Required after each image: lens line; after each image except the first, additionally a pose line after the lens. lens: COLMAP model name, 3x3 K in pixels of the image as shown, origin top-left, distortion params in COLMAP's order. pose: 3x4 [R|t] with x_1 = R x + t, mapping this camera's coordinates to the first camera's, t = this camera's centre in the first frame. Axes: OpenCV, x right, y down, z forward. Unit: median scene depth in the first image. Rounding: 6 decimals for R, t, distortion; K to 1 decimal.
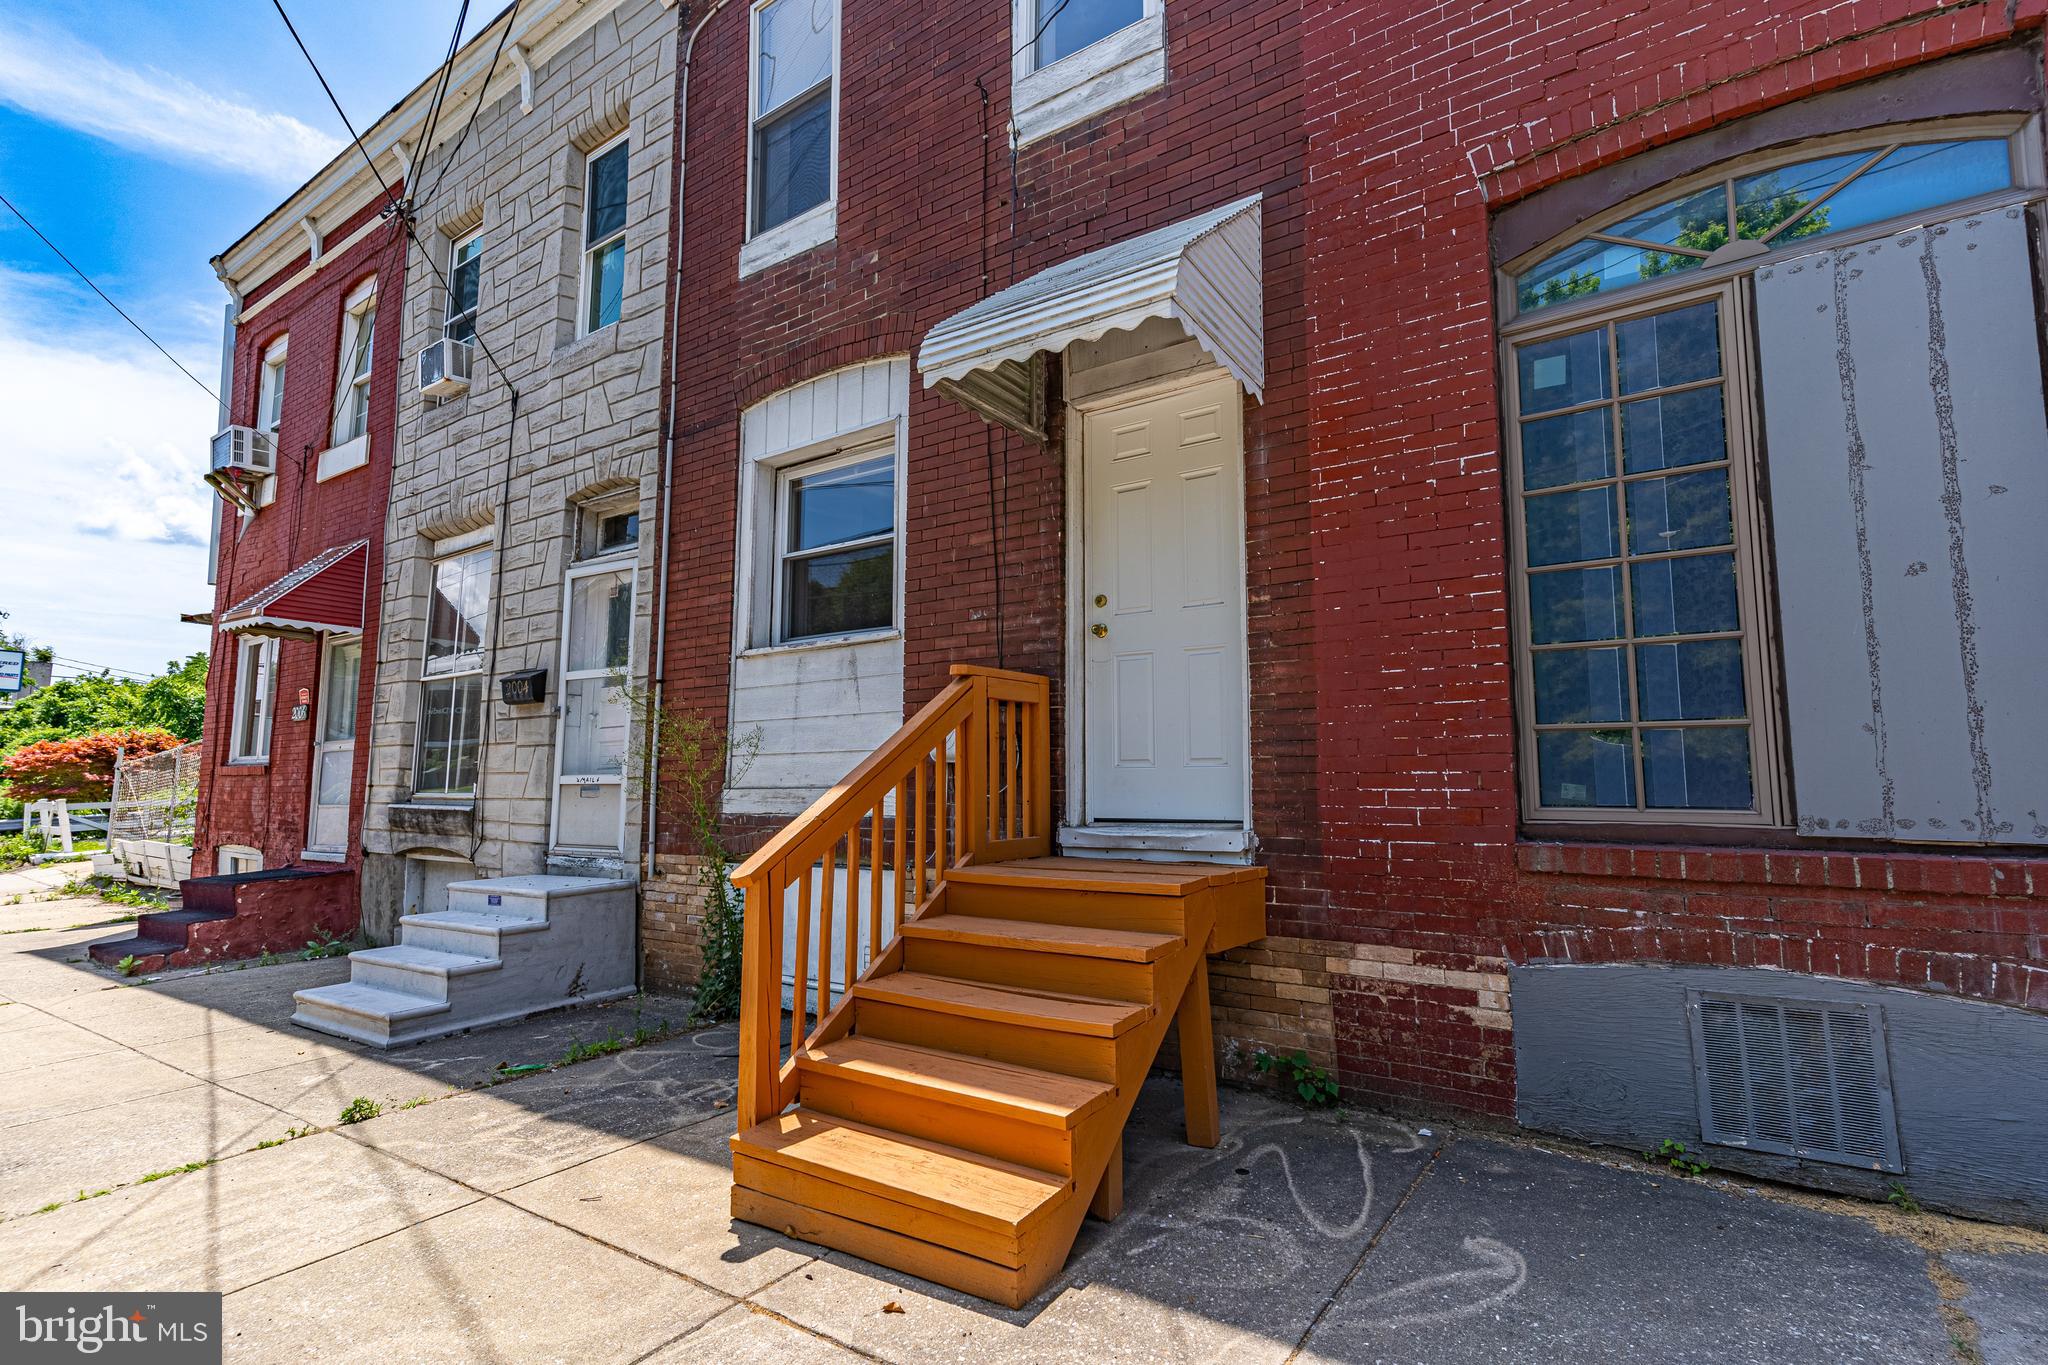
lens RADIAL K [[968.7, 0, 1027.2], [0, 968.7, 671.6], [0, 0, 1]] dist [0.008626, 0.000373]
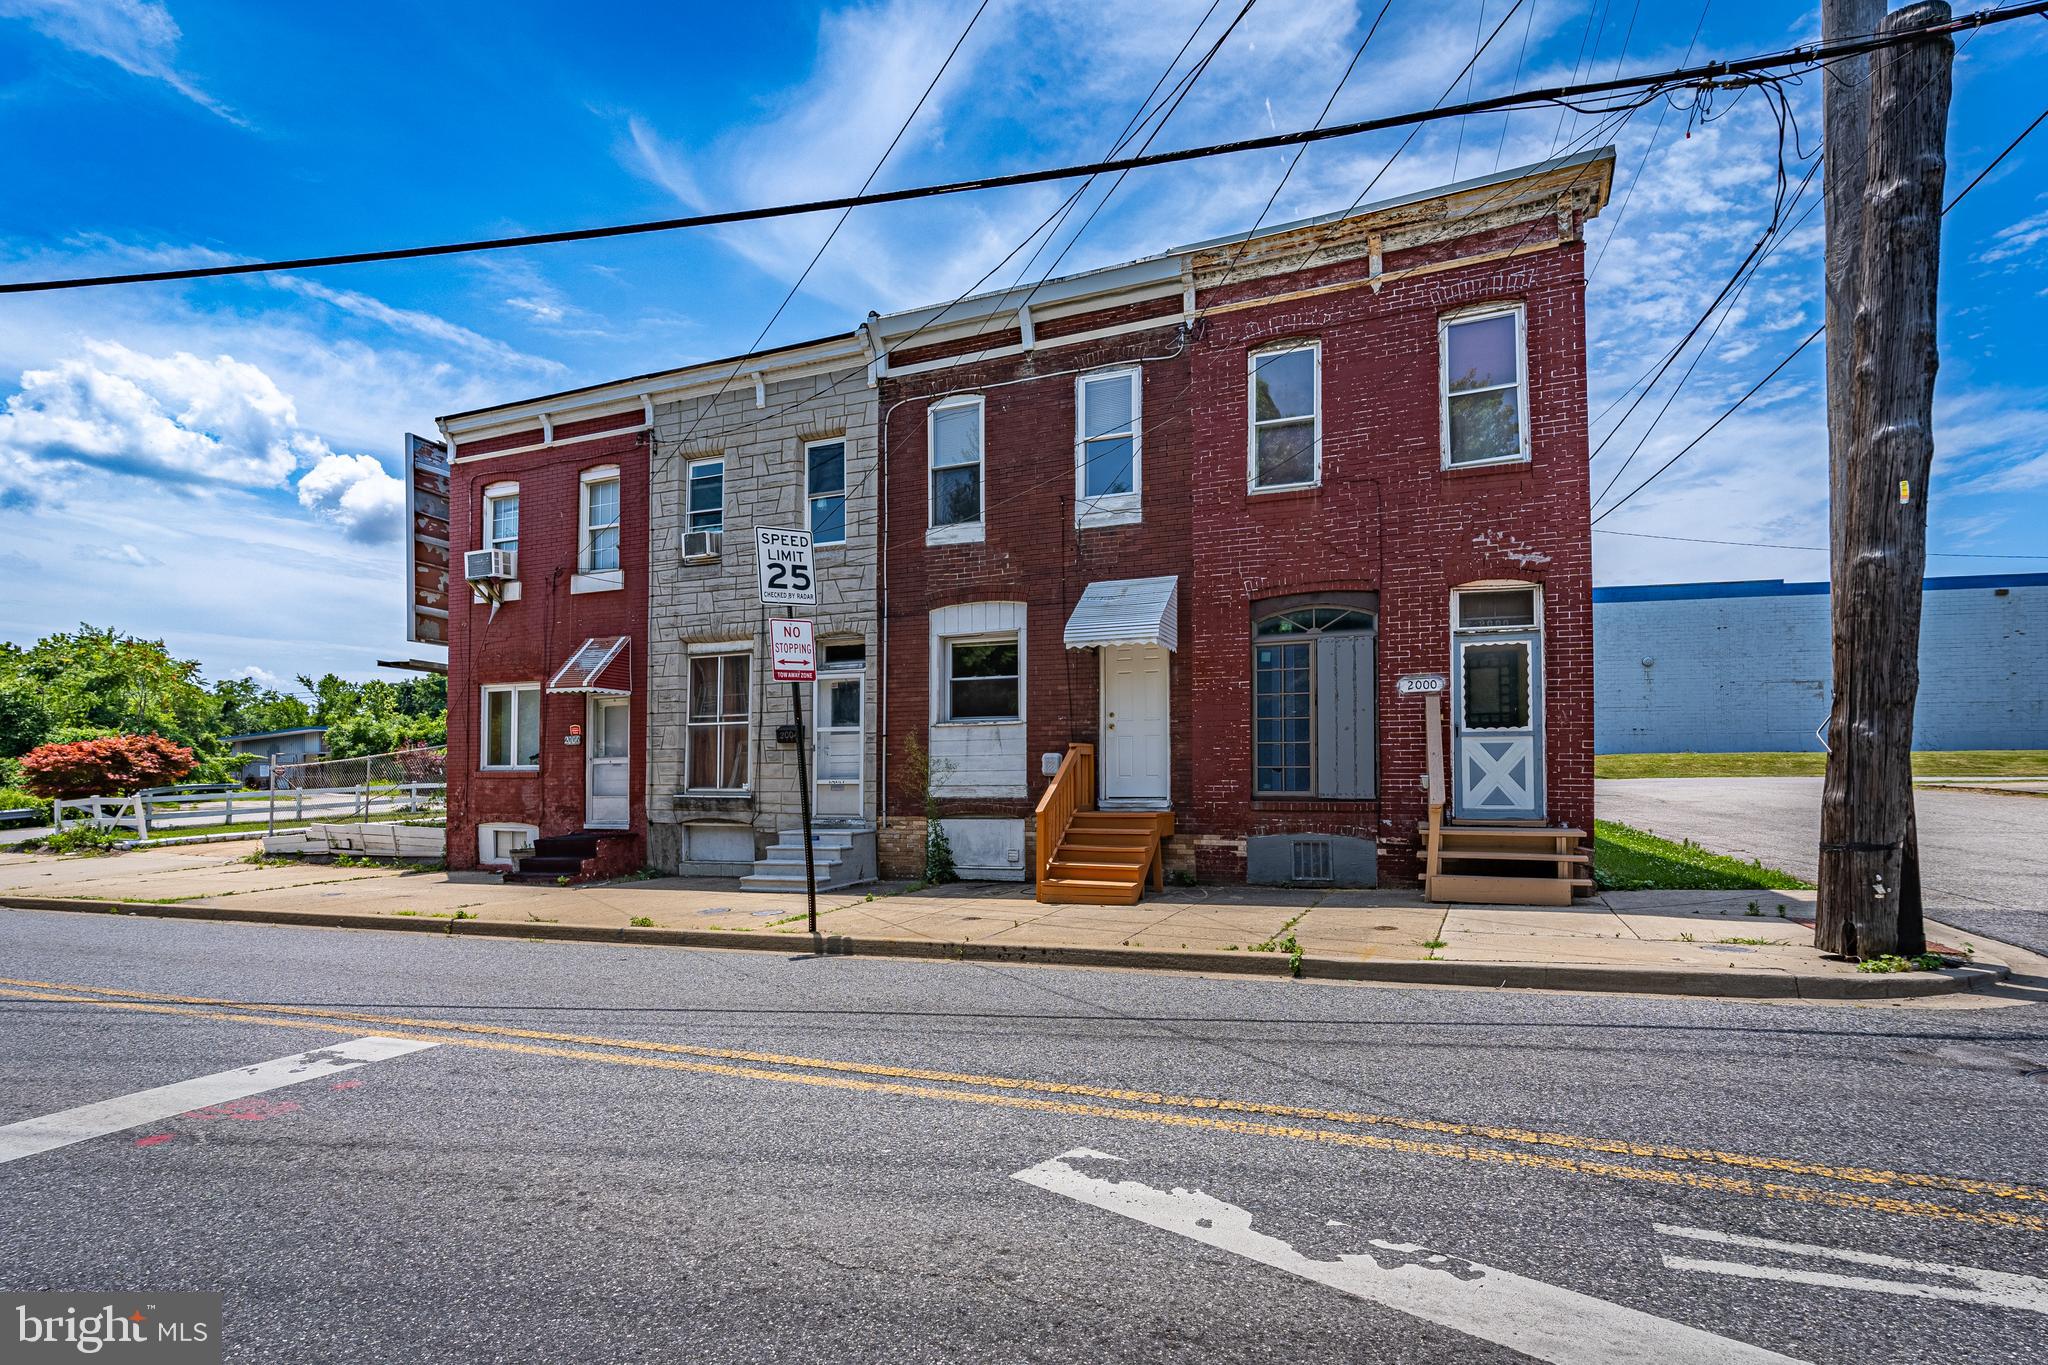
lens RADIAL K [[1073.9, 0, 1015.9], [0, 1073.9, 726.3], [0, 0, 1]] dist [0.001266, 0.001661]
pose [[0.982844, 0.006882, 0.184311, -0.587844], [-0.019178, 0.997700, 0.065015, -0.186001], [-0.183440, -0.067434, 0.980715, -1.486298]]
